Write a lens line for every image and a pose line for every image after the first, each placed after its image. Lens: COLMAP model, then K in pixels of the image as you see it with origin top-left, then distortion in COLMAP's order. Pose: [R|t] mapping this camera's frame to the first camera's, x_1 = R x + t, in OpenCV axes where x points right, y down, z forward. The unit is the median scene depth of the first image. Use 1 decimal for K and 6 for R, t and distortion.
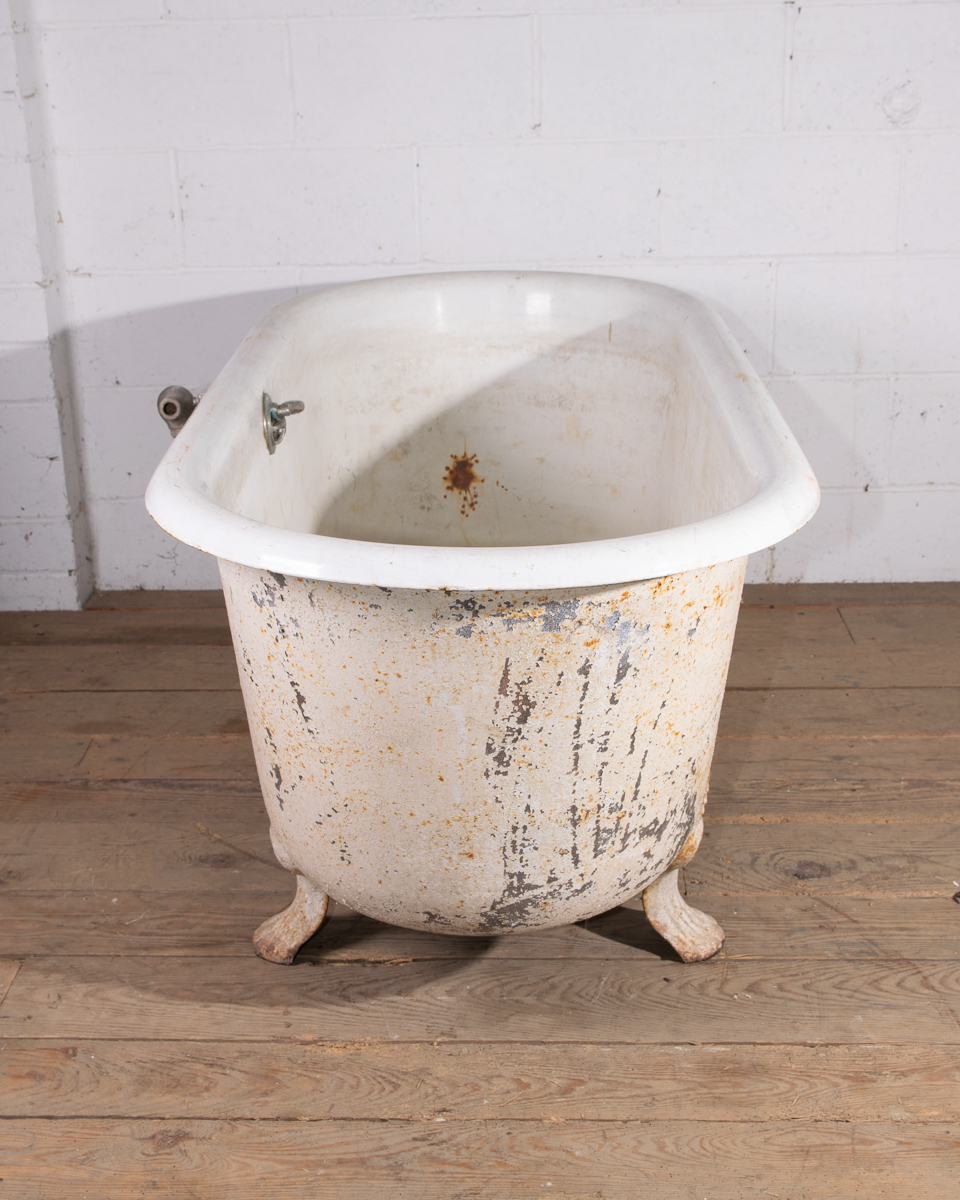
lens RADIAL K [[1749.4, 0, 482.7], [0, 1749.4, 598.5], [0, 0, 1]] dist [-0.003251, 0.129898]
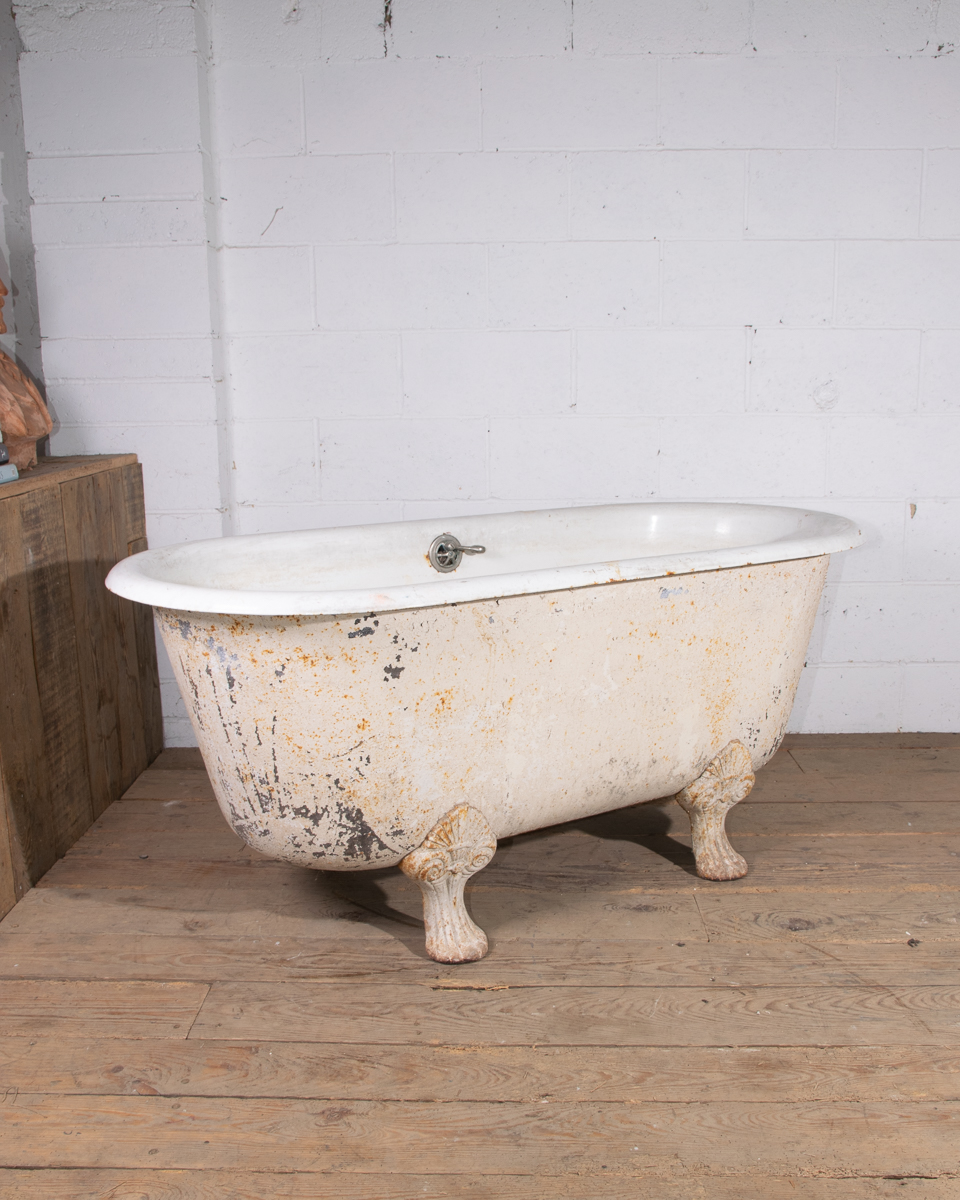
lens RADIAL K [[1228.4, 0, 495.2], [0, 1228.4, 616.9], [0, 0, 1]] dist [-0.095204, 0.115629]
pose [[0.999790, 0.011465, 0.016983, -0.072464], [-0.008927, 0.989738, -0.142614, 0.065432], [-0.018444, 0.142432, 0.989633, 0.060010]]
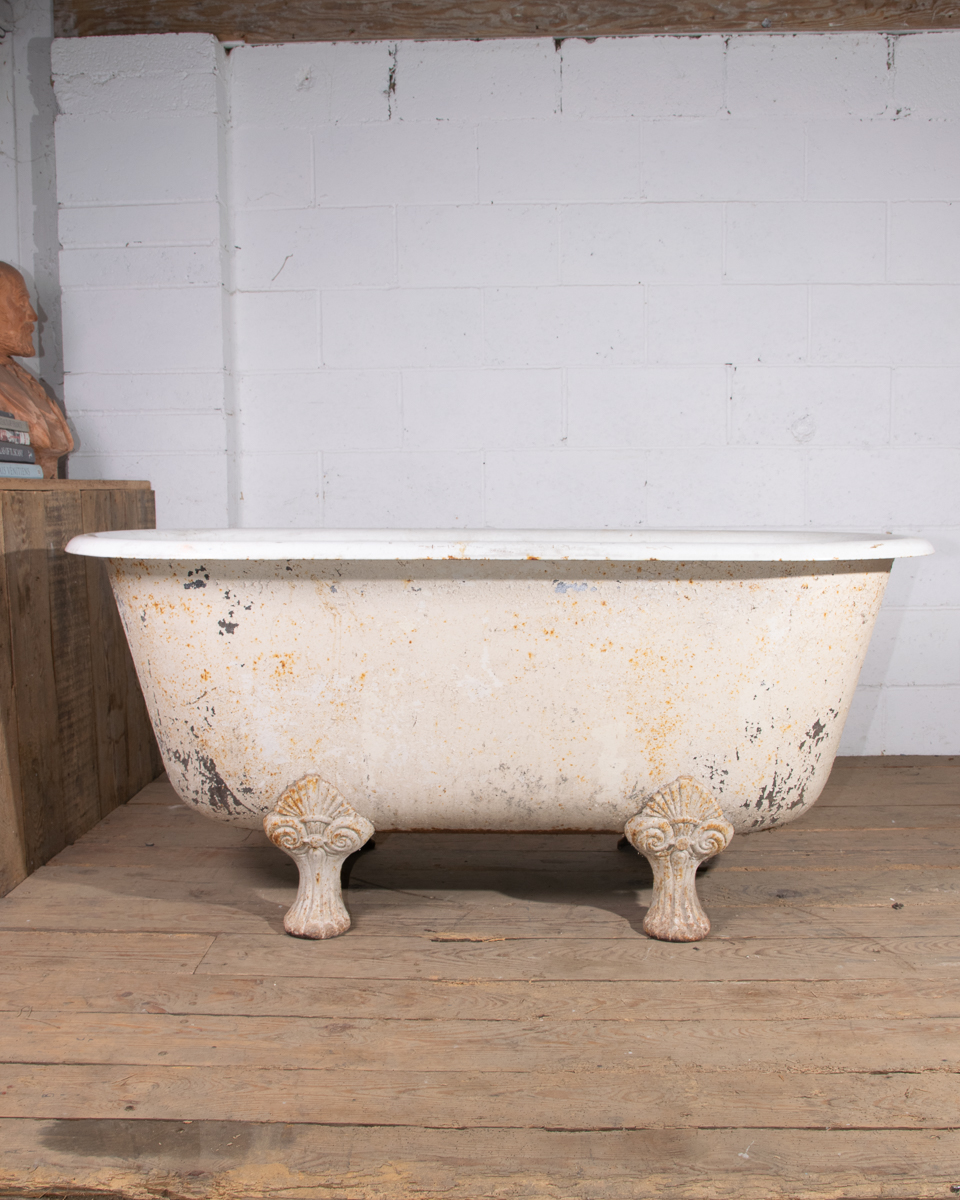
lens RADIAL K [[1220.8, 0, 482.3], [0, 1220.8, 623.1], [0, 0, 1]] dist [-0.114623, 0.117179]
pose [[0.999826, 0.013942, 0.012354, -0.076489], [-0.010608, 0.971292, -0.237654, 0.202075], [-0.015313, 0.237482, 0.971271, 0.036703]]
